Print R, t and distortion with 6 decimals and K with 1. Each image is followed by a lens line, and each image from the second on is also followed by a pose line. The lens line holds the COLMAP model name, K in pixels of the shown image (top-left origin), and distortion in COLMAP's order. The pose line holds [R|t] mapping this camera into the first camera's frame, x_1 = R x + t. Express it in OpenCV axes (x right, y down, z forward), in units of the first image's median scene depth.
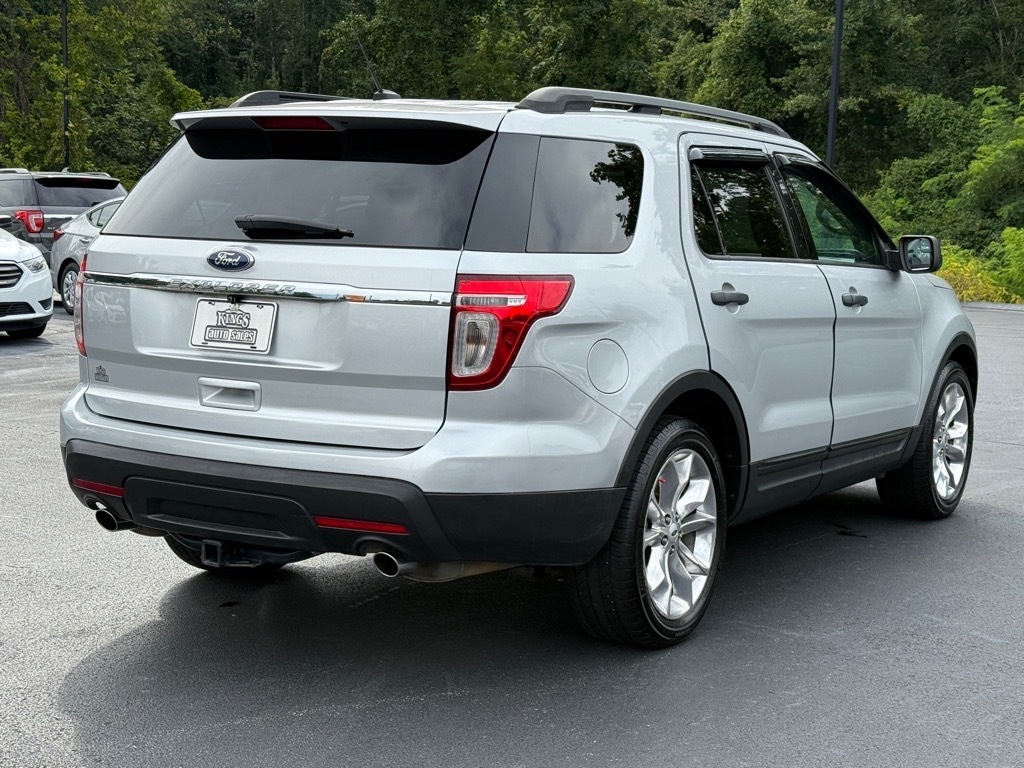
lens RADIAL K [[1624.6, 0, 512.0], [0, 1624.6, 384.0], [0, 0, 1]] dist [0.169495, -0.109748]
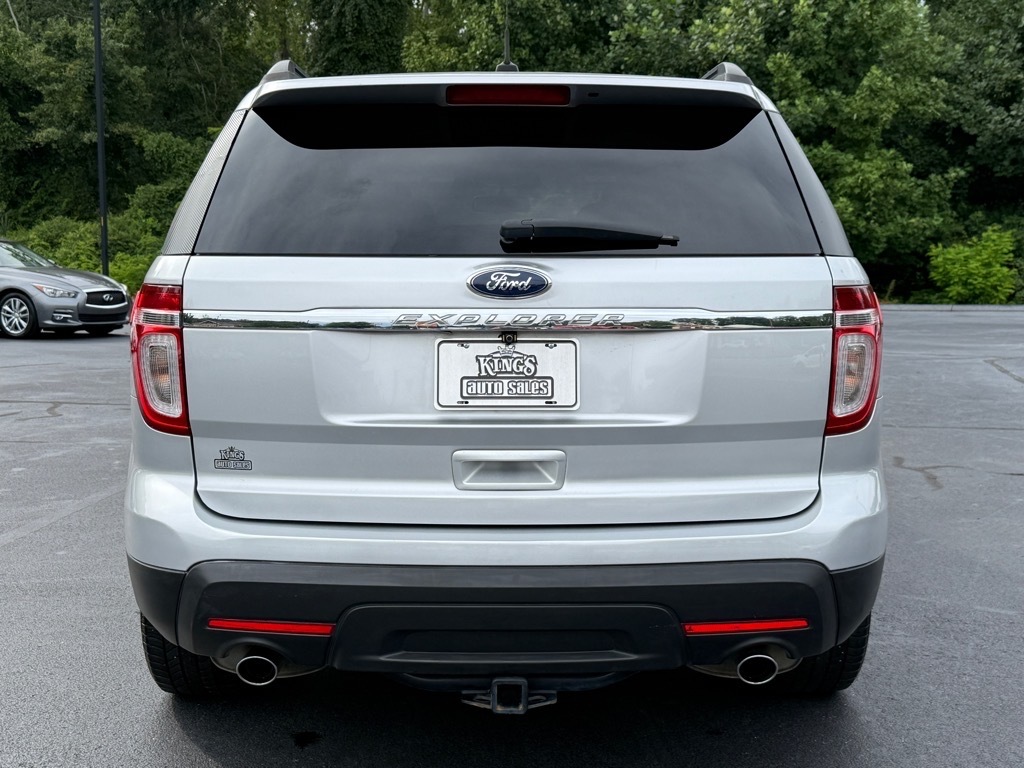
lens RADIAL K [[1275.8, 0, 512.0], [0, 1275.8, 384.0], [0, 0, 1]] dist [0.219854, -0.548096]
pose [[0.848113, -0.082605, 0.523336, -0.045026], [0.075215, 0.996539, 0.035404, -0.004980], [-0.524449, 0.009336, 0.851391, 0.050529]]
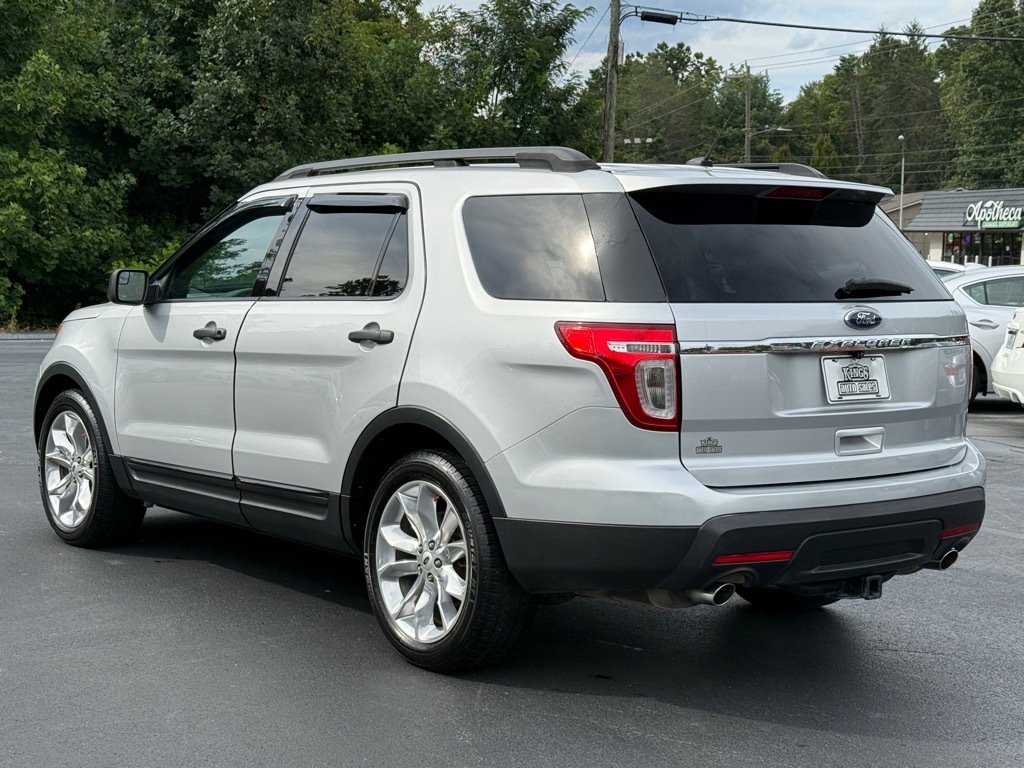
lens RADIAL K [[1624.6, 0, 512.0], [0, 1624.6, 384.0], [0, 0, 1]] dist [0.169495, -0.109748]
pose [[0.351668, -0.091287, 0.931663, -0.124400], [0.091180, 0.993842, 0.062962, -0.011945], [-0.931674, 0.062808, 0.357826, 0.079784]]
